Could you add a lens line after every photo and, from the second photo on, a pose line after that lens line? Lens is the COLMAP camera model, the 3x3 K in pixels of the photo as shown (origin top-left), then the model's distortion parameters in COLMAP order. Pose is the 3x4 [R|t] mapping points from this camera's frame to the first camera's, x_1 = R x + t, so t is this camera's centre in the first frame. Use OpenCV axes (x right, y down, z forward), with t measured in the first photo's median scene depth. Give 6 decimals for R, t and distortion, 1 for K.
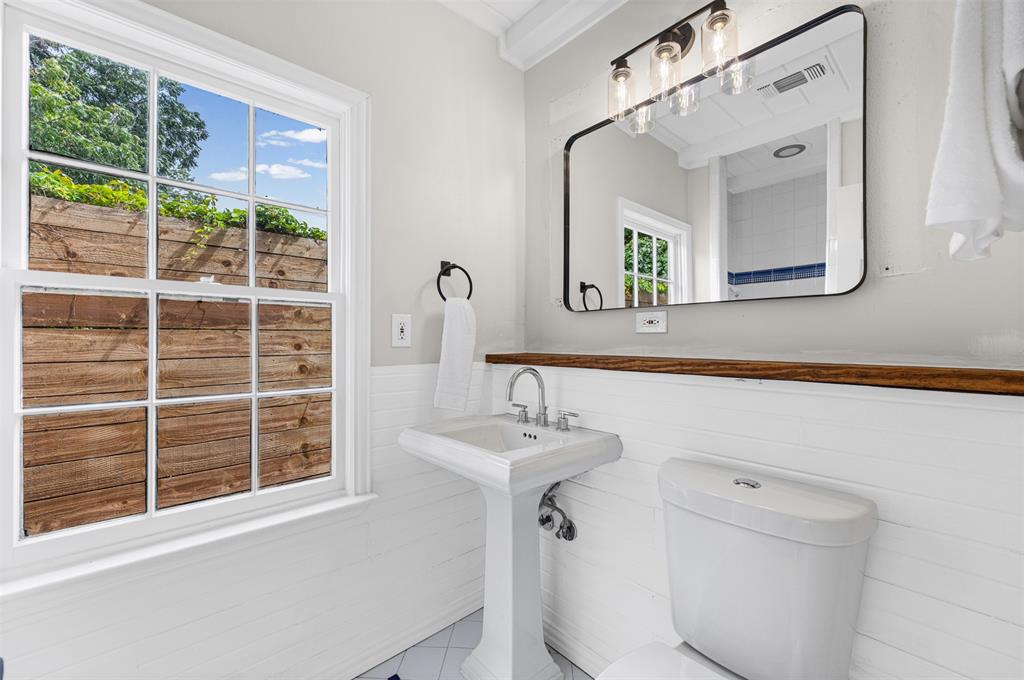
lens RADIAL K [[417.0, 0, 512.2], [0, 417.0, 333.1], [0, 0, 1]] dist [0.002028, 0.000130]
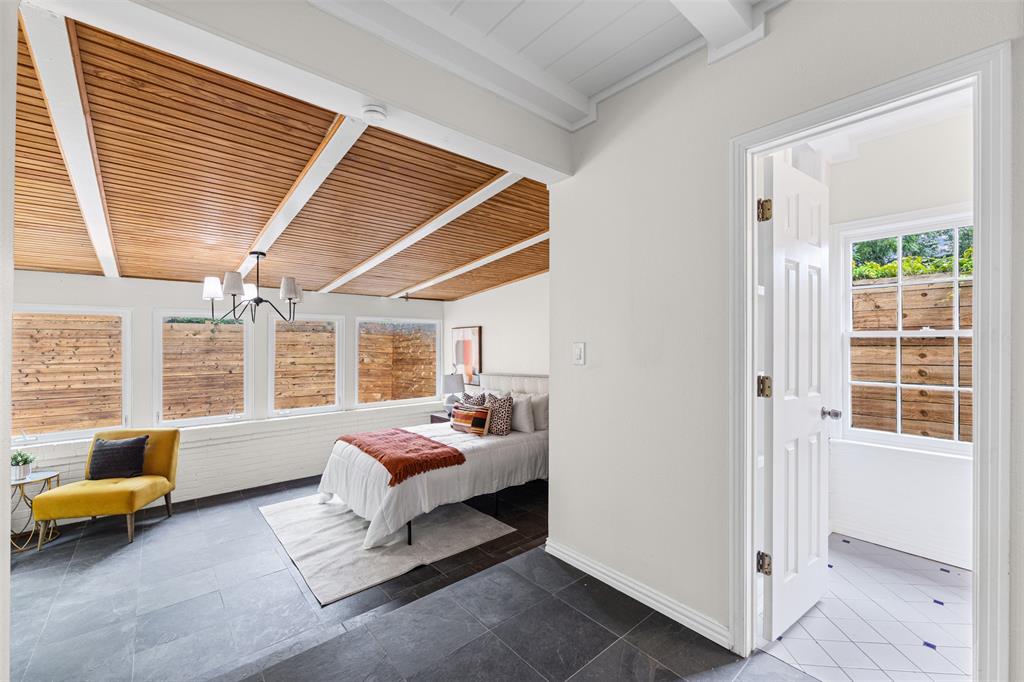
lens RADIAL K [[417.0, 0, 515.2], [0, 417.0, 340.6], [0, 0, 1]] dist [0.002028, 0.000130]
pose [[-0.003033, 0.002506, -0.999992, 0.839792], [0.013162, 0.999910, 0.002466, -0.062582], [0.999909, -0.013155, -0.003066, -0.633053]]
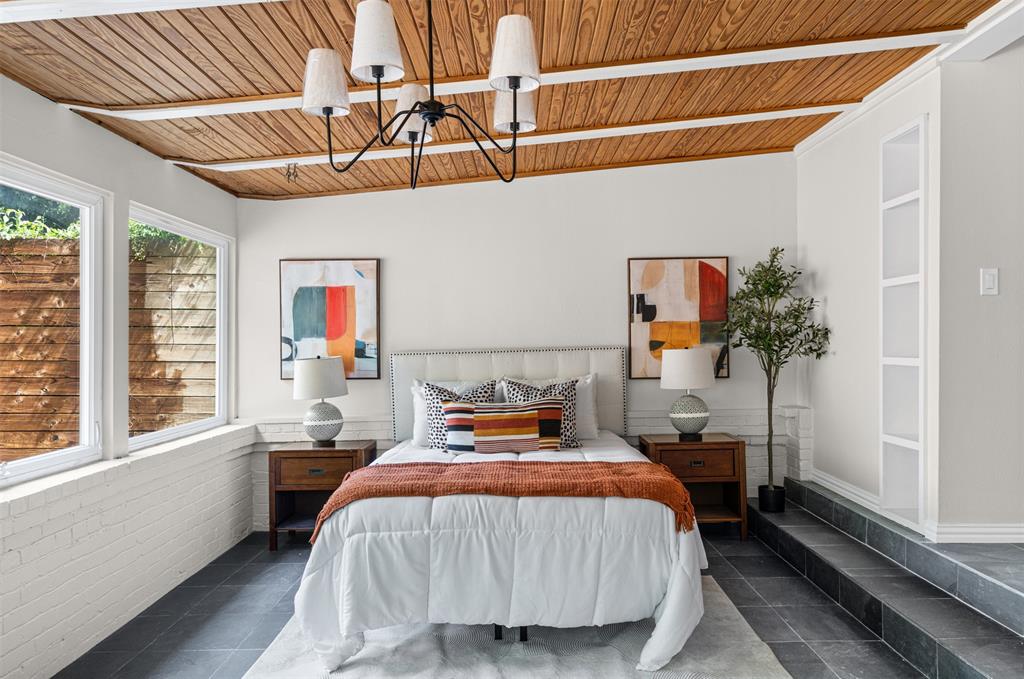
lens RADIAL K [[721.9, 0, 508.0], [0, 721.9, 343.6], [0, 0, 1]] dist [0.001398, 0.003804]
pose [[0.731888, 0.000905, -0.681424, -0.003727], [0.004140, 0.999975, 0.005775, 0.111065], [0.681412, -0.007048, 0.731866, -2.285410]]
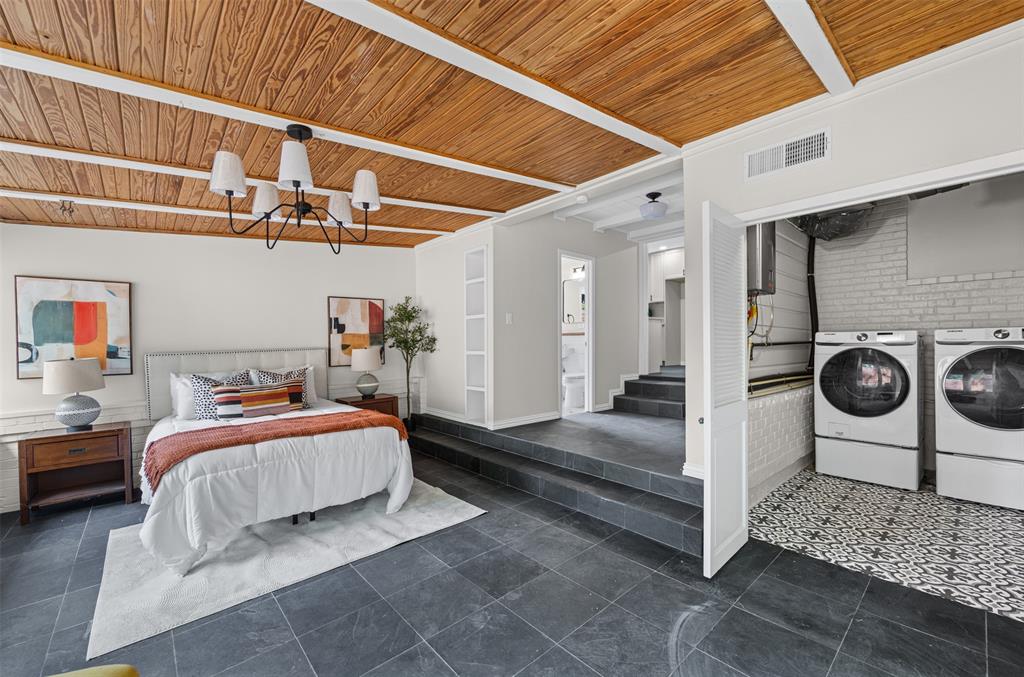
lens RADIAL K [[415.3, 0, 511.3], [0, 415.3, 349.2], [0, 0, 1]] dist [-0.001678, -0.000062]
pose [[0.999842, -0.007261, -0.016241, -0.256607], [0.007505, 0.999859, 0.015014, 0.116099], [0.016129, -0.015133, 0.999755, -2.594320]]
